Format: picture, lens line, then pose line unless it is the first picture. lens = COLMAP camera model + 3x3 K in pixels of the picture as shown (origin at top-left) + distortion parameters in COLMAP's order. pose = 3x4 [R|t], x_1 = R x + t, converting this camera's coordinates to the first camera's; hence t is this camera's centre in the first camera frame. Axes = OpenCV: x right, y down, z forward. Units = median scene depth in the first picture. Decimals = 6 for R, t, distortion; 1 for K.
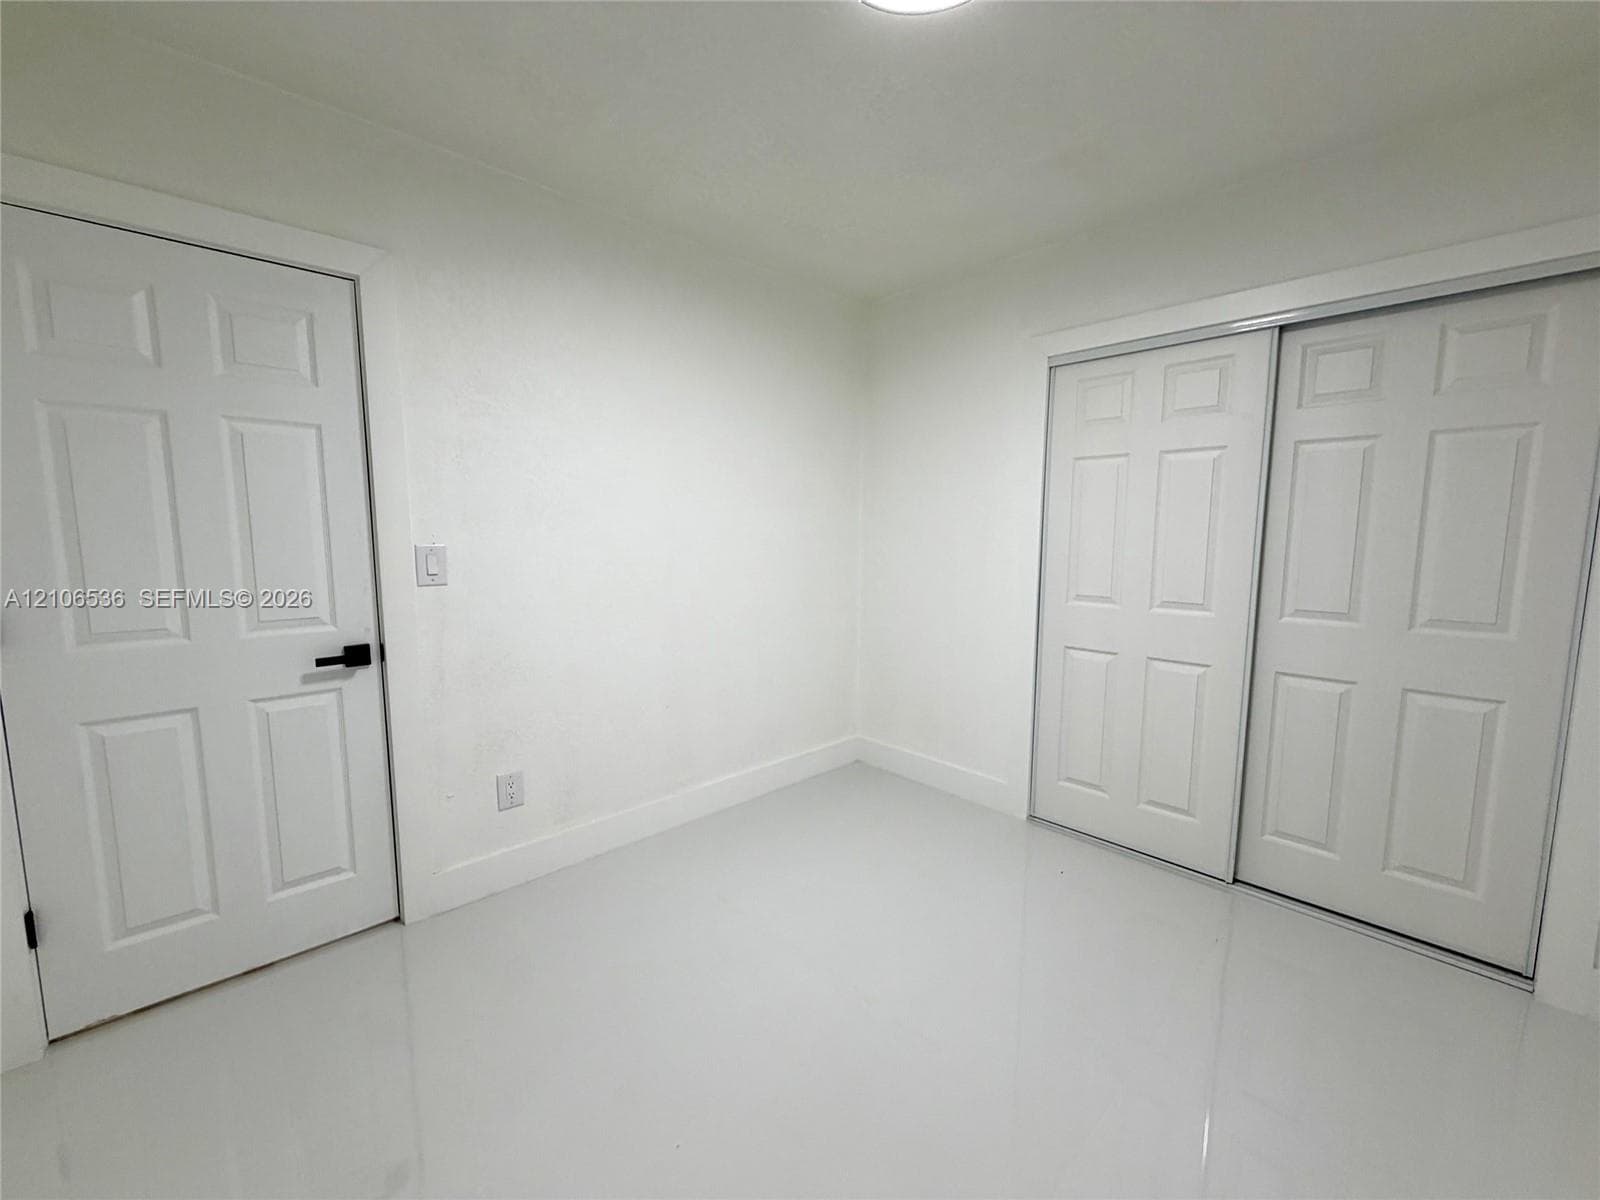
lens RADIAL K [[638.8, 0, 800.0], [0, 638.8, 600.0], [0, 0, 1]] dist [0.000189, 0.000006]
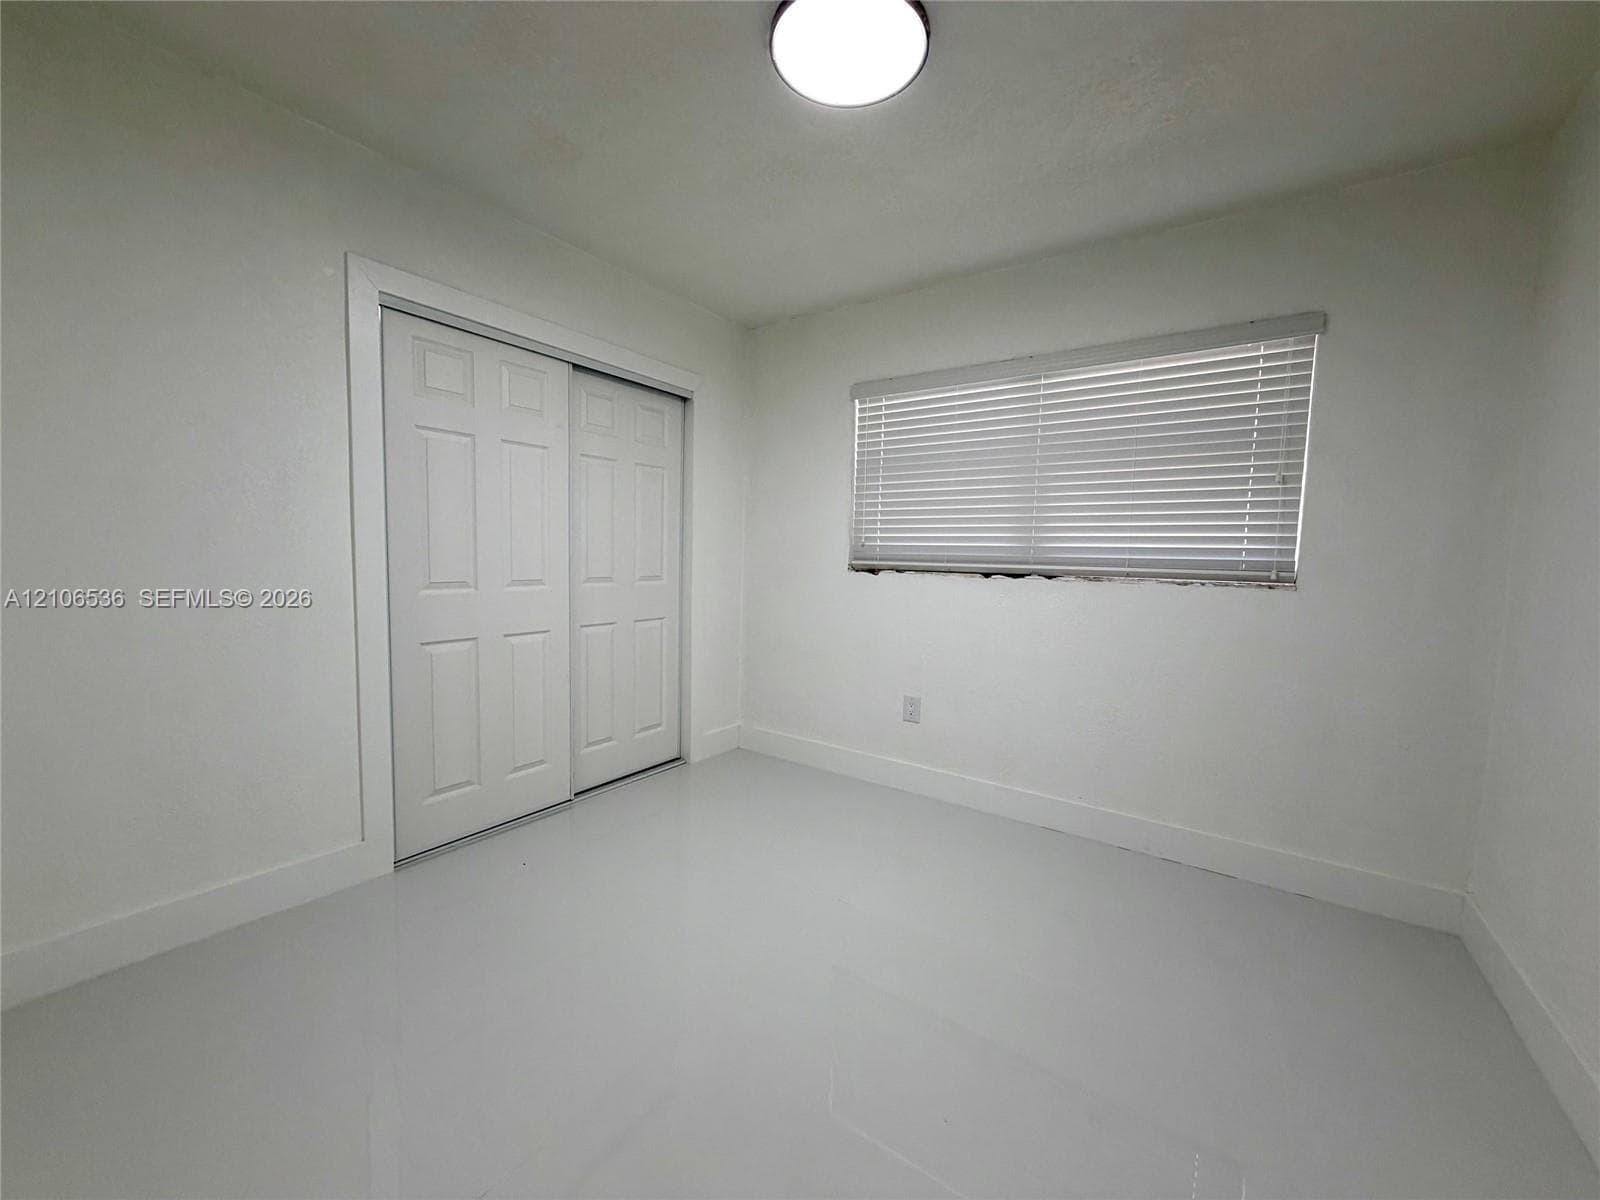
lens RADIAL K [[638.8, 0, 800.0], [0, 638.8, 600.0], [0, 0, 1]] dist [0.000189, 0.000006]
pose [[-0.202759, -0.094732, 0.974636, -0.685618], [0.066216, 0.991705, 0.110167, -0.061818], [-0.976987, 0.086874, -0.194804, 0.872961]]
